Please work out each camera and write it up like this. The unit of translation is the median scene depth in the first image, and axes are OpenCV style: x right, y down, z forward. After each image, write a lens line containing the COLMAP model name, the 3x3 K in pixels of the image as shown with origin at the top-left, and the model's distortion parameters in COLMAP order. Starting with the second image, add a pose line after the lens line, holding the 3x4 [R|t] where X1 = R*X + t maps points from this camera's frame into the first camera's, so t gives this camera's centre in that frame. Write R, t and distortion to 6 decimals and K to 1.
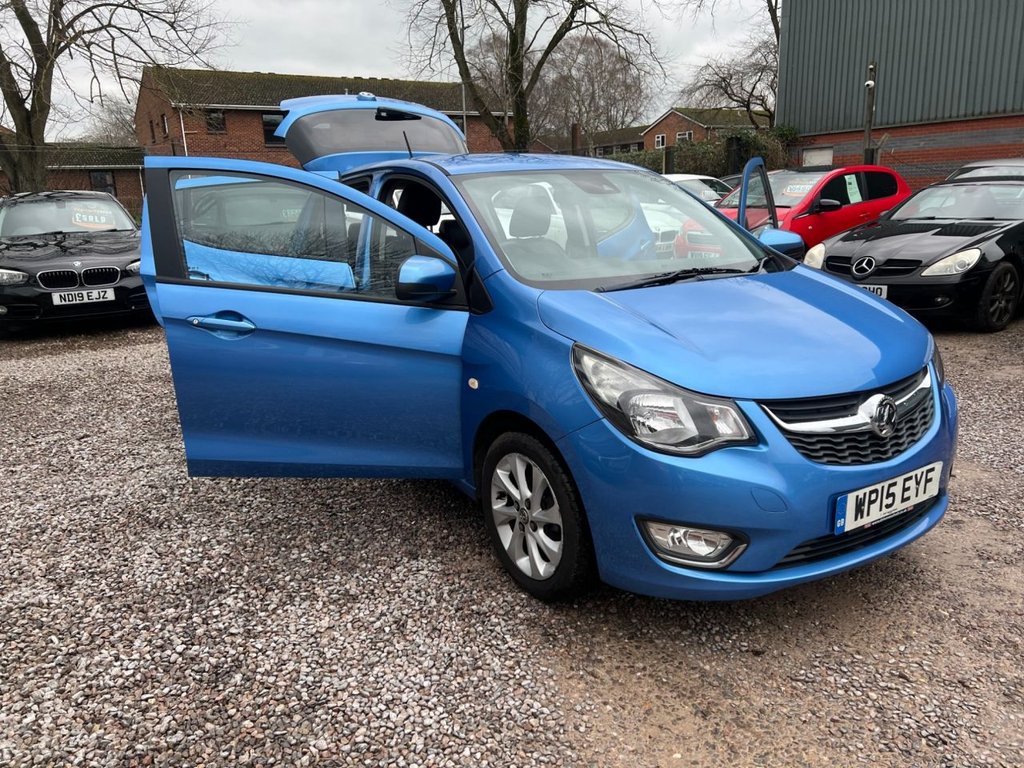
lens RADIAL K [[769.3, 0, 507.6], [0, 769.3, 384.3], [0, 0, 1]] dist [0.053108, -0.058332]
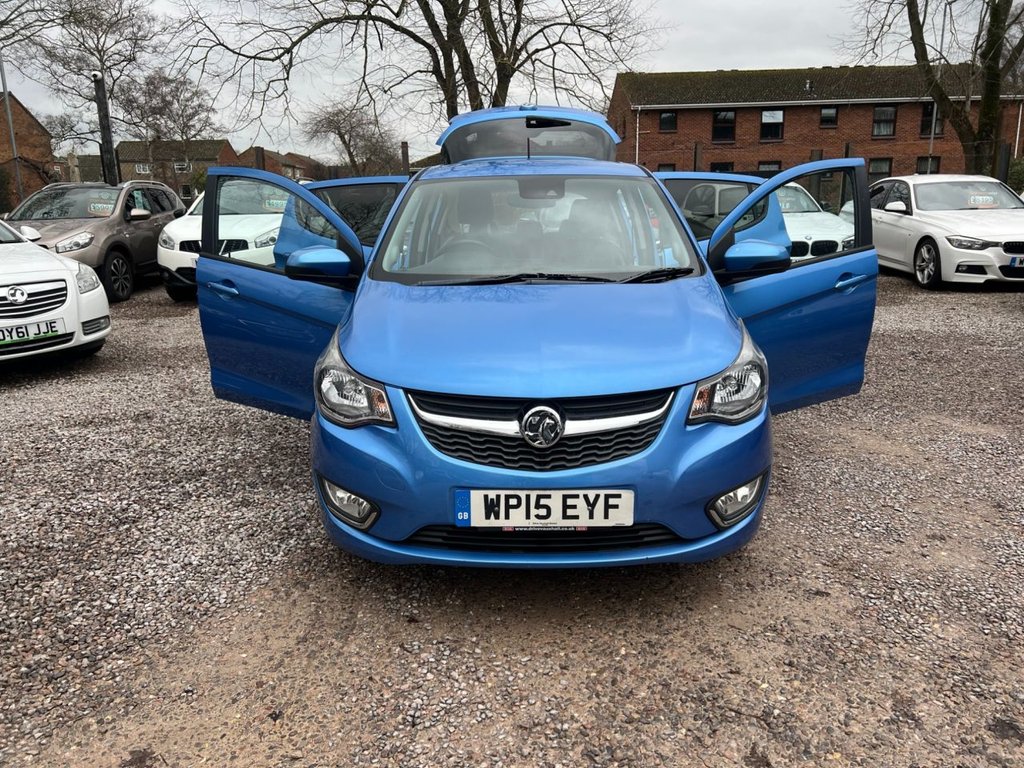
lens RADIAL K [[769.3, 0, 507.6], [0, 769.3, 384.3], [0, 0, 1]] dist [0.053108, -0.058332]
pose [[0.837694, 0.141158, -0.527583, 0.925601], [-0.138354, 0.989359, 0.045030, -0.050033], [0.528325, 0.035272, 0.848309, 0.125277]]
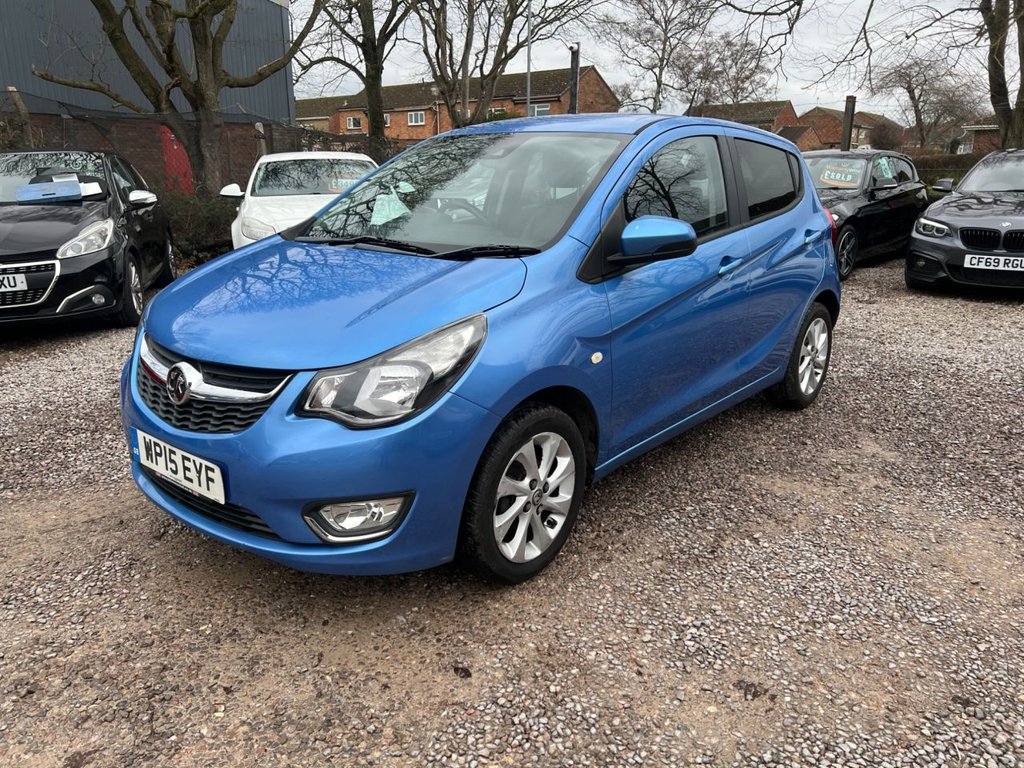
lens RADIAL K [[769.3, 0, 507.6], [0, 769.3, 384.3], [0, 0, 1]] dist [0.053108, -0.058332]
pose [[0.294469, 0.285990, -0.911865, 1.465188], [-0.239337, 0.945834, 0.219355, -0.269487], [0.925206, 0.153650, 0.346967, 1.003915]]
